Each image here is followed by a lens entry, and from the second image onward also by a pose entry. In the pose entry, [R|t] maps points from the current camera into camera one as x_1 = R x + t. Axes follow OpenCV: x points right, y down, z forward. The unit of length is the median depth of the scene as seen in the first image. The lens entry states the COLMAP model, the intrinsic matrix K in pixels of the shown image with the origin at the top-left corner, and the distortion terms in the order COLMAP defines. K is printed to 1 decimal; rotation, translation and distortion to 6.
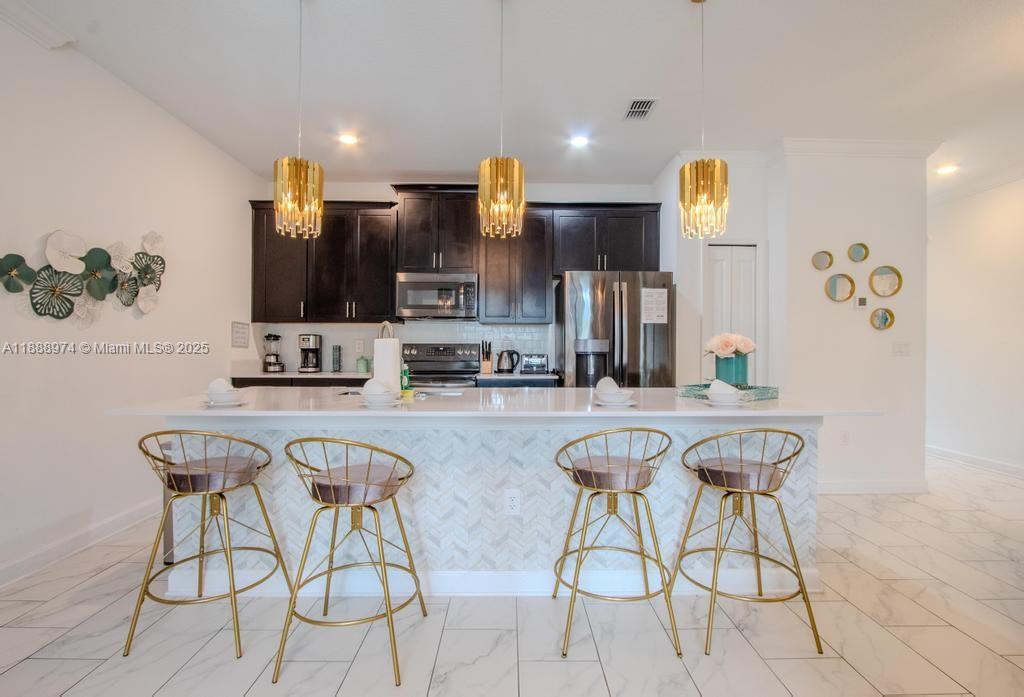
lens RADIAL K [[460.1, 0, 512.0], [0, 460.1, 348.5], [0, 0, 1]] dist [-0.028130, -0.000004]
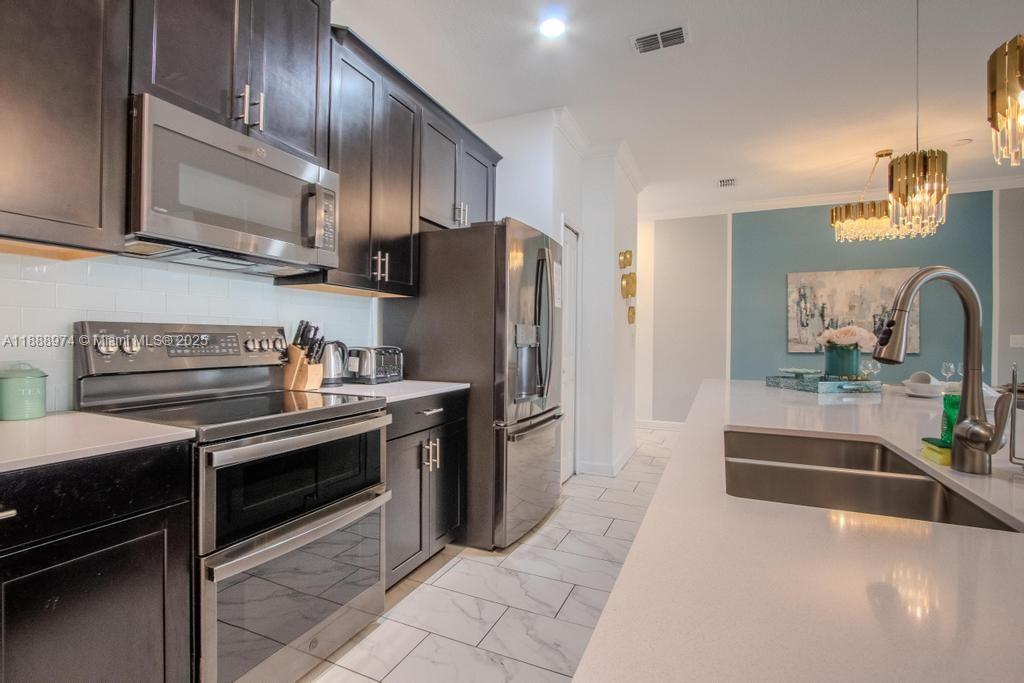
lens RADIAL K [[481.0, 0, 504.1], [0, 481.0, 339.6], [0, 0, 1]] dist [-0.016955, 0.001335]
pose [[0.420404, -0.001959, 0.907335, -0.421139], [-0.004428, 0.999981, 0.004211, -0.000449], [-0.907326, -0.005788, 0.420388, 0.614563]]
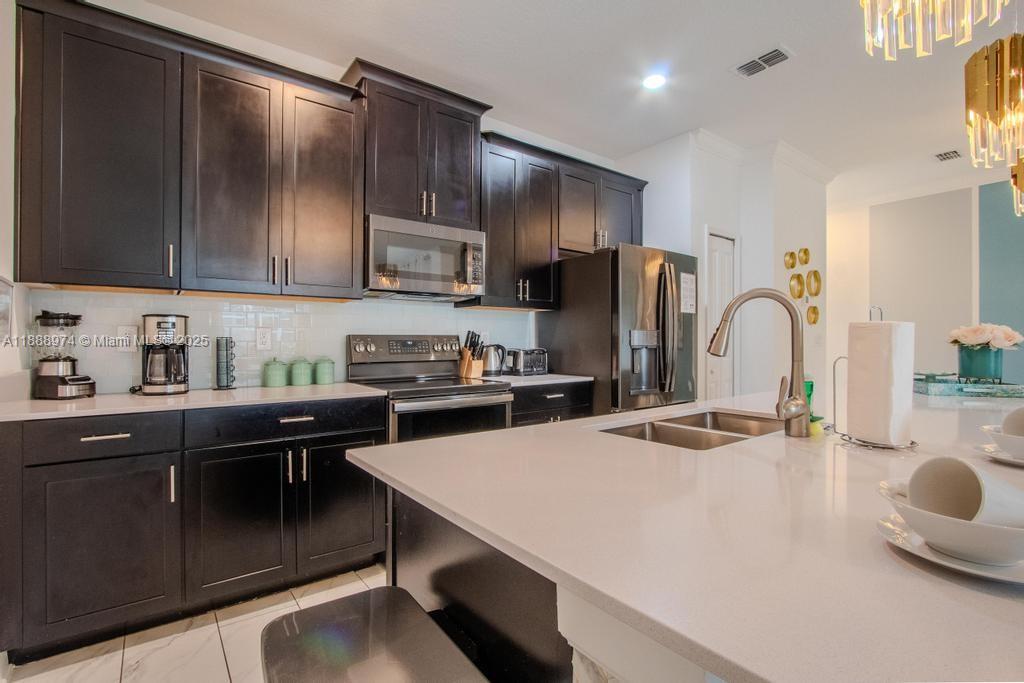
lens RADIAL K [[481.0, 0, 504.1], [0, 481.0, 339.6], [0, 0, 1]] dist [-0.016955, 0.001335]
pose [[0.801893, -0.002837, 0.597461, -0.459649], [0.006295, 0.999973, -0.003700, -0.000553], [-0.597434, 0.006728, 0.801890, 0.386787]]
